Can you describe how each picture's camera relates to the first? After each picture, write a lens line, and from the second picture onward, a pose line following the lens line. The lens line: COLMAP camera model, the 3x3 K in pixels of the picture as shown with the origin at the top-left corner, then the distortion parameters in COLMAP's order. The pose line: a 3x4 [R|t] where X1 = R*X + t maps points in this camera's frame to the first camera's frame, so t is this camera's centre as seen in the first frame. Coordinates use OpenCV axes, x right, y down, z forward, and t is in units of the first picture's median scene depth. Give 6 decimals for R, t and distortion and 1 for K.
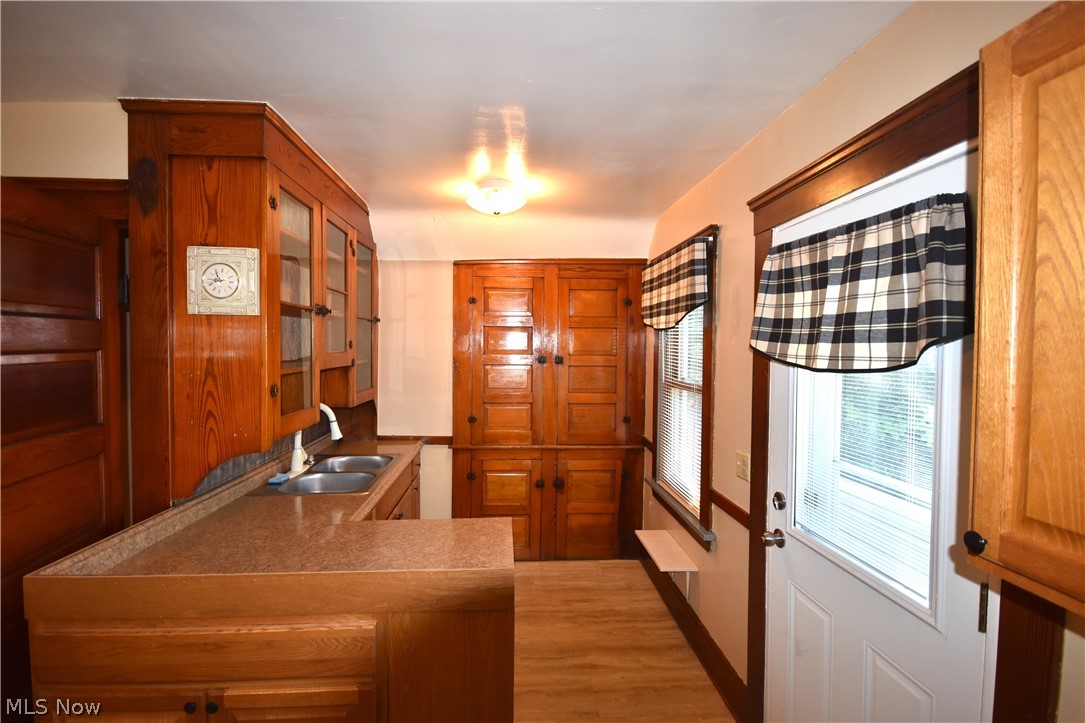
lens RADIAL K [[477.0, 0, 538.0], [0, 477.0, 357.0], [0, 0, 1]] dist [-0.000245, -0.000168]
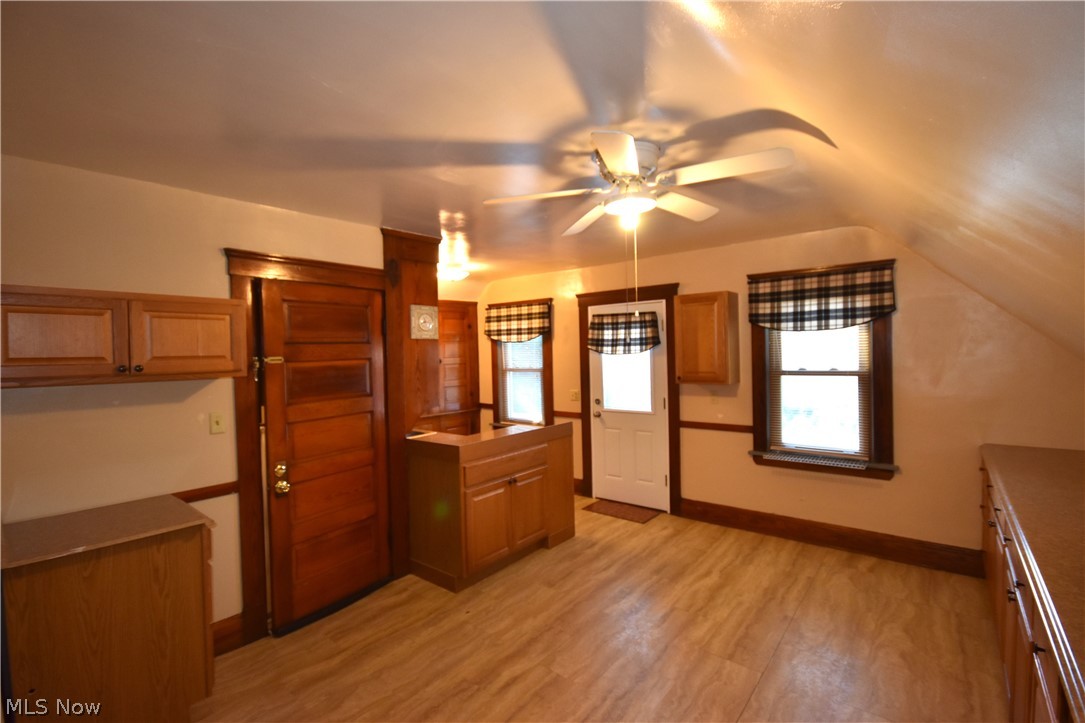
lens RADIAL K [[477.0, 0, 538.0], [0, 477.0, 357.0], [0, 0, 1]] dist [-0.000245, -0.000168]
pose [[0.697424, -0.036520, 0.715728, -1.921578], [0.047977, 0.998840, 0.004215, 0.002791], [-0.715051, 0.031399, 0.698366, -0.819118]]
